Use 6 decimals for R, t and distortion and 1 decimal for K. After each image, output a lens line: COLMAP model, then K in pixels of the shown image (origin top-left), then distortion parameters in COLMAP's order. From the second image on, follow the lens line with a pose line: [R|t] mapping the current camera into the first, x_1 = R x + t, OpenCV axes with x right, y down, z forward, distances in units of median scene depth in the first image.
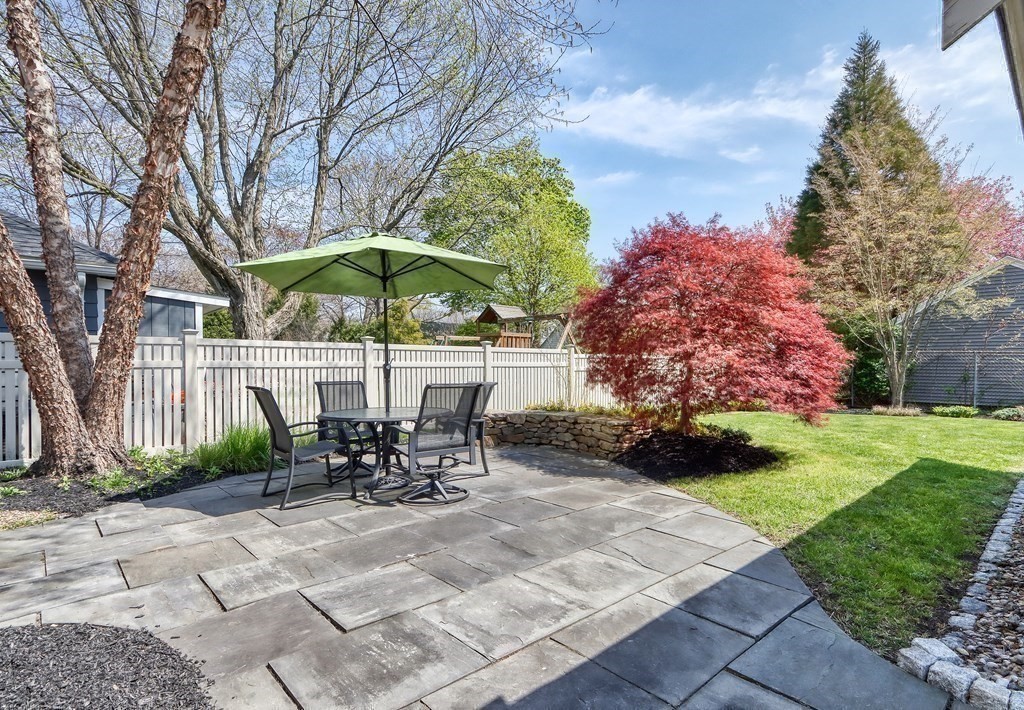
lens RADIAL K [[512.6, 0, 512.0], [0, 512.6, 359.5], [0, 0, 1]] dist [0.007710, -0.000467]
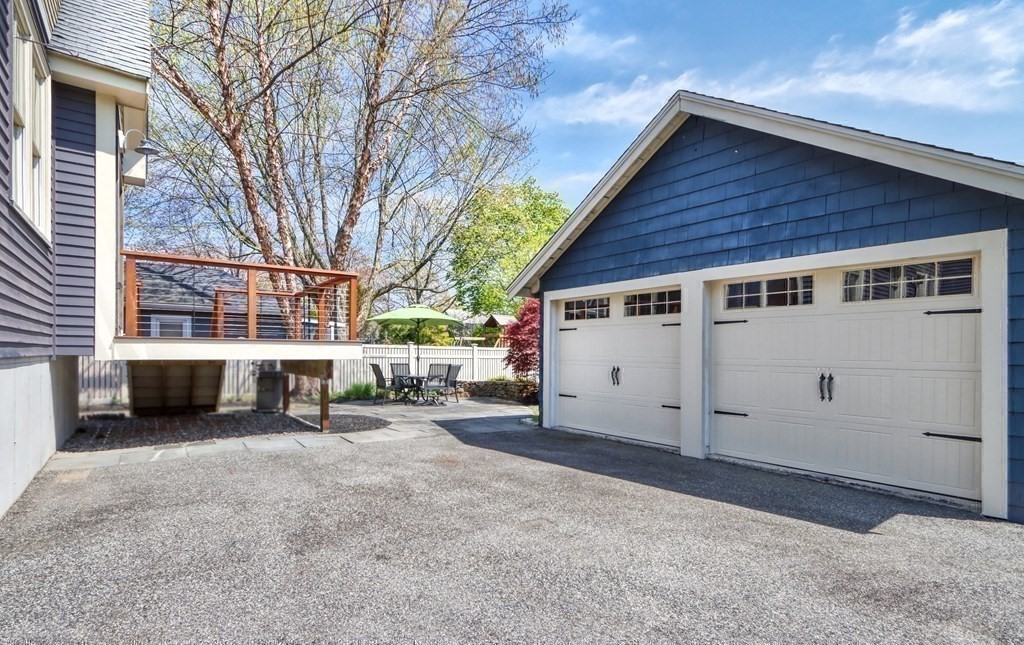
lens RADIAL K [[497.3, 0, 484.9], [0, 497.3, 358.8], [0, 0, 1]] dist [0.020198, 0.000973]
pose [[0.991979, 0.012936, -0.125737, 0.319247], [-0.010507, 0.999745, 0.019965, -0.027989], [0.125963, -0.018484, 0.991863, -1.134595]]
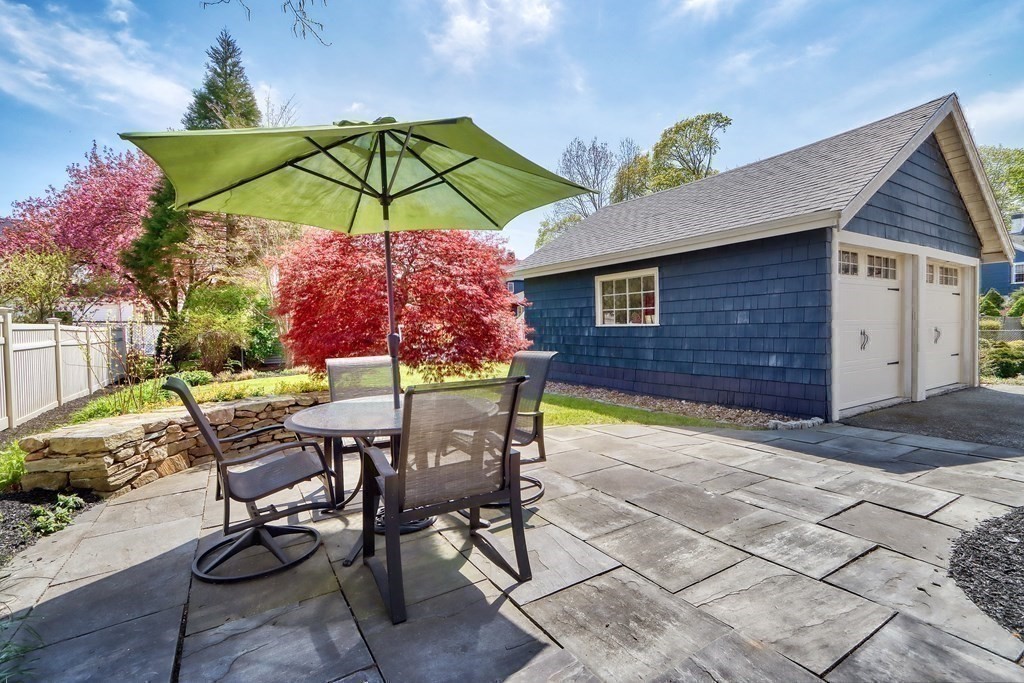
lens RADIAL K [[475.0, 0, 521.1], [0, 475.0, 338.7], [0, 0, 1]] dist [0.008581, 0.000463]
pose [[0.181414, -0.029056, 0.982977, -0.751955], [0.011162, 0.999560, 0.027486, -0.001536], [-0.983343, 0.005985, 0.181659, 0.691729]]
